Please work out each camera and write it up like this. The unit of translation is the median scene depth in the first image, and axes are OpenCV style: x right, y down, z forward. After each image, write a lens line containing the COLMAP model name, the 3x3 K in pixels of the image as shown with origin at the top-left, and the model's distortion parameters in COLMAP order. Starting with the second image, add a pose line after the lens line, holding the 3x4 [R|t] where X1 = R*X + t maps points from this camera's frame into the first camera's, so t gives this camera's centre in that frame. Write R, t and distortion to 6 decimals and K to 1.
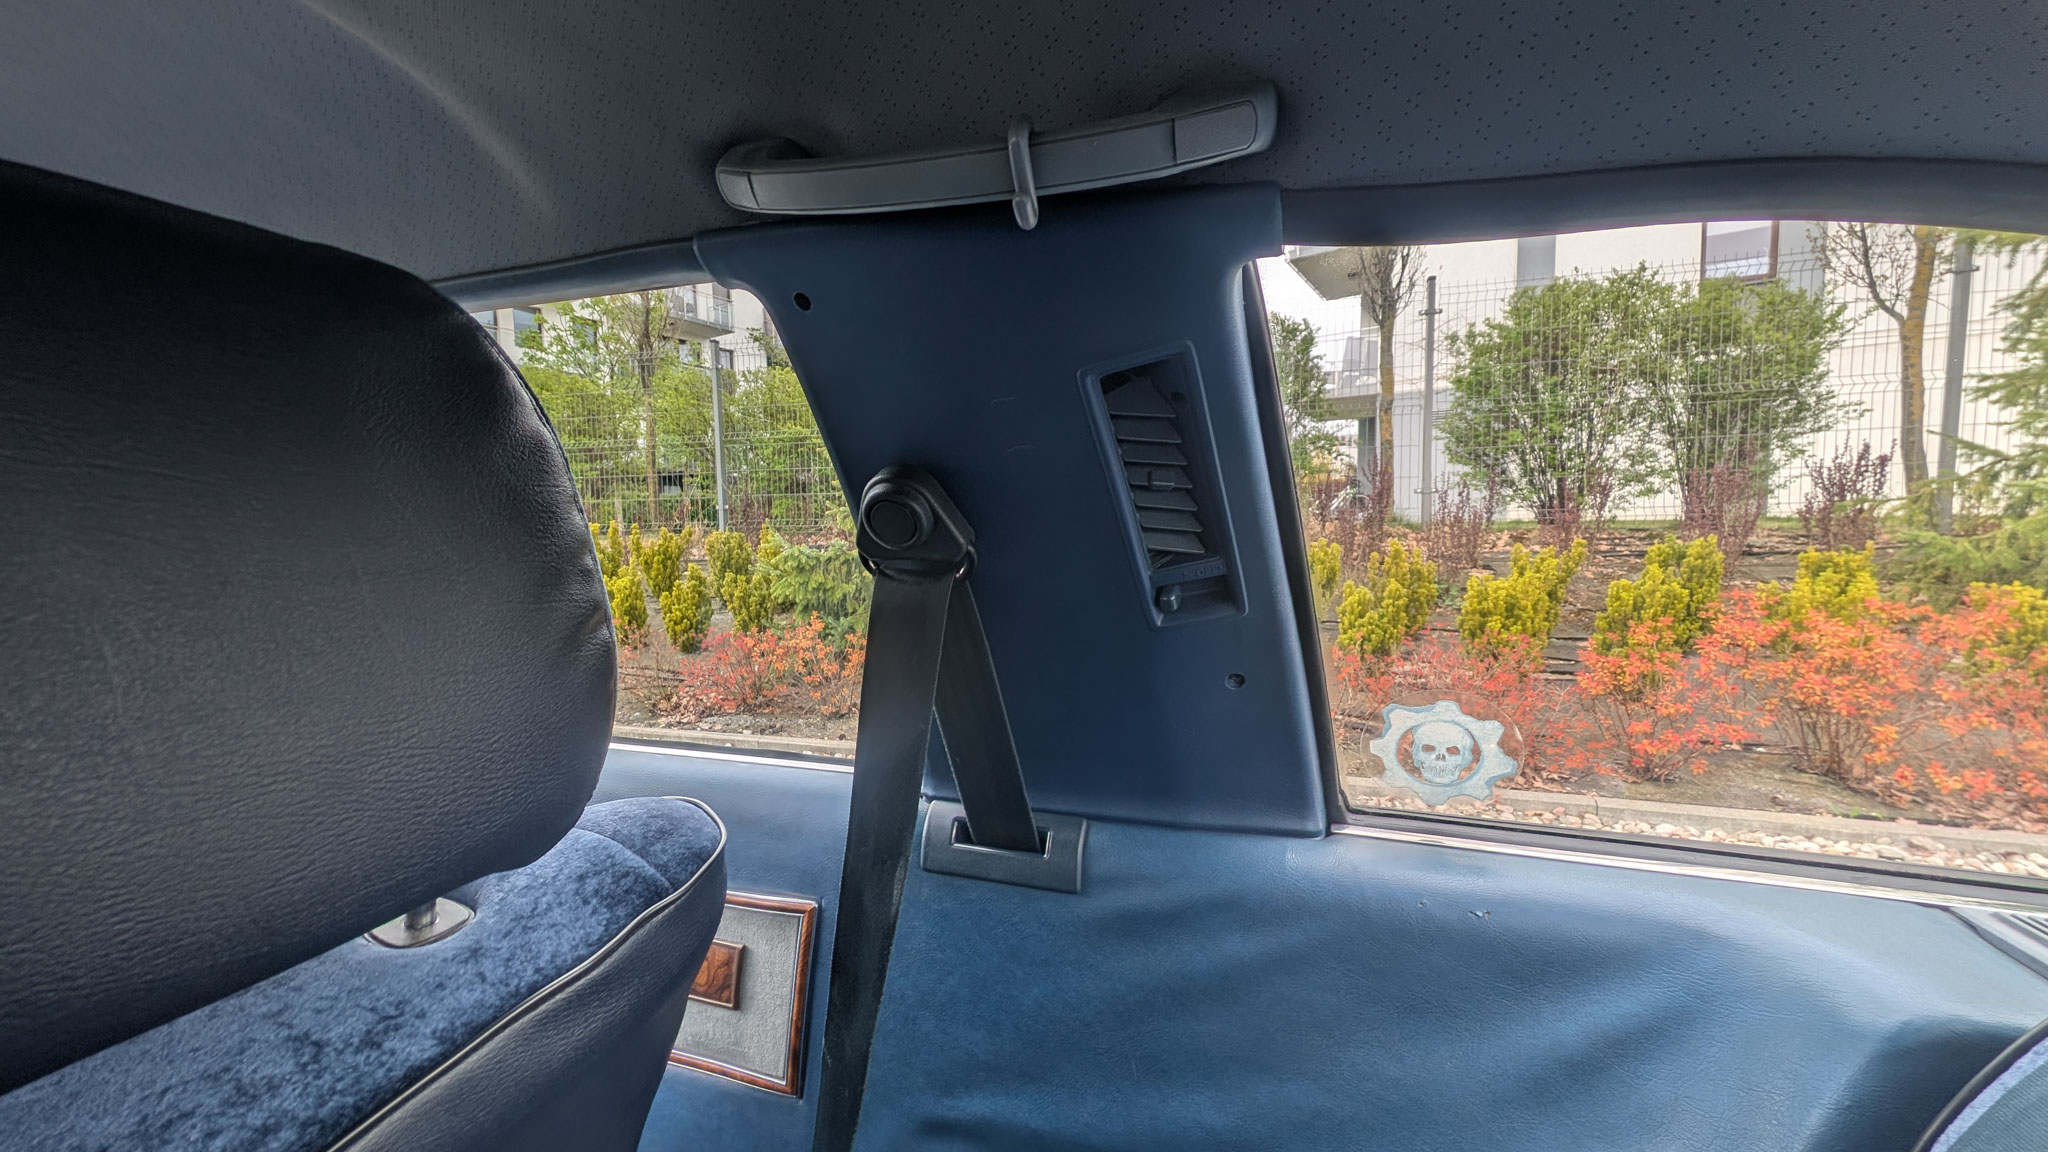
lens RADIAL K [[788.1, 0, 1020.5], [0, 788.1, 580.2], [0, 0, 1]] dist [-0.000070, -0.000088]
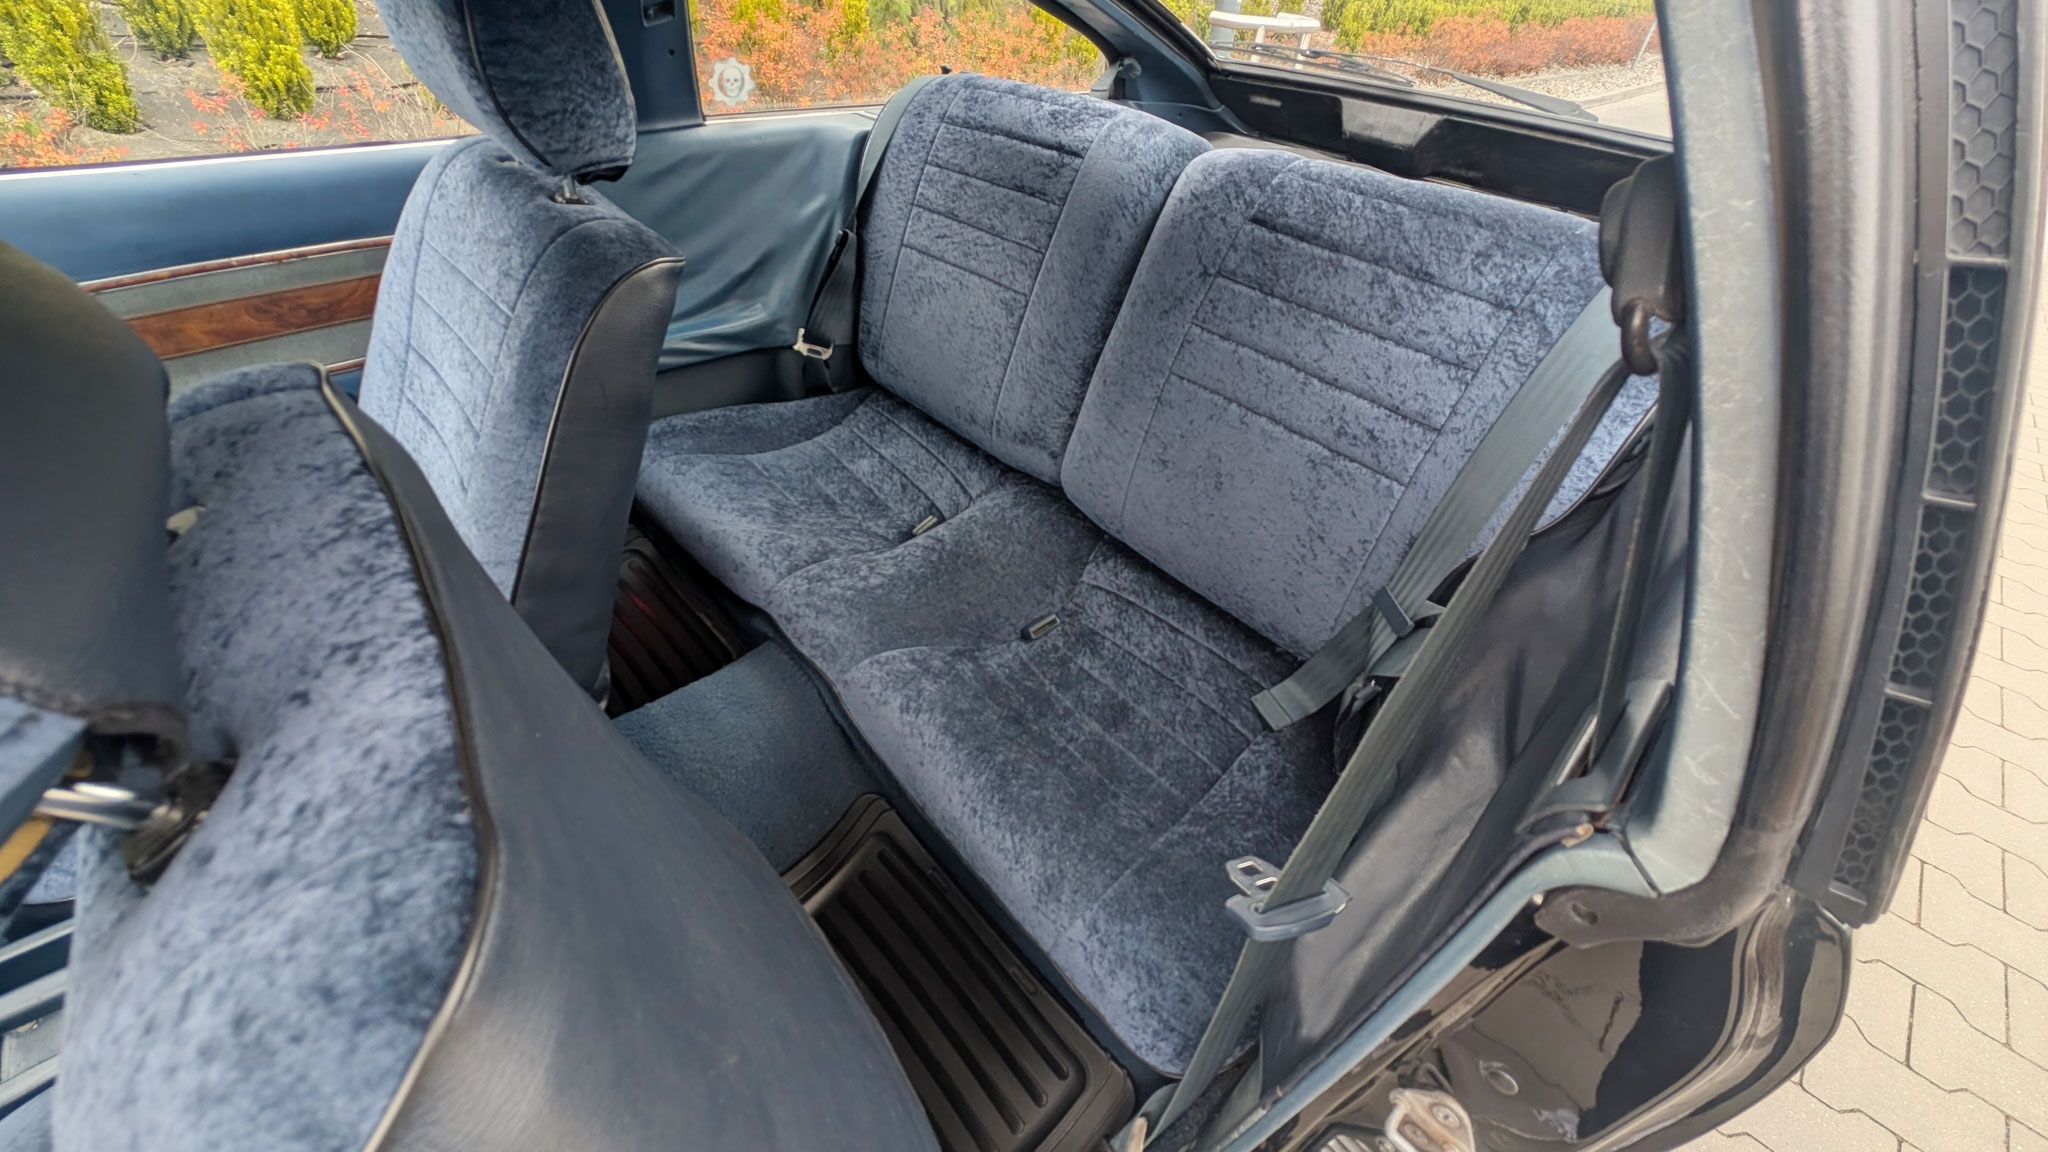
lens RADIAL K [[764.2, 0, 1027.2], [0, 764.2, 570.2], [0, 0, 1]] dist [0.007934, -0.003757]
pose [[0.453533, -0.540434, 0.708688, -1.731019], [-0.008164, 0.792619, 0.609663, -0.060171], [-0.891202, -0.282288, 0.355067, -1.266507]]
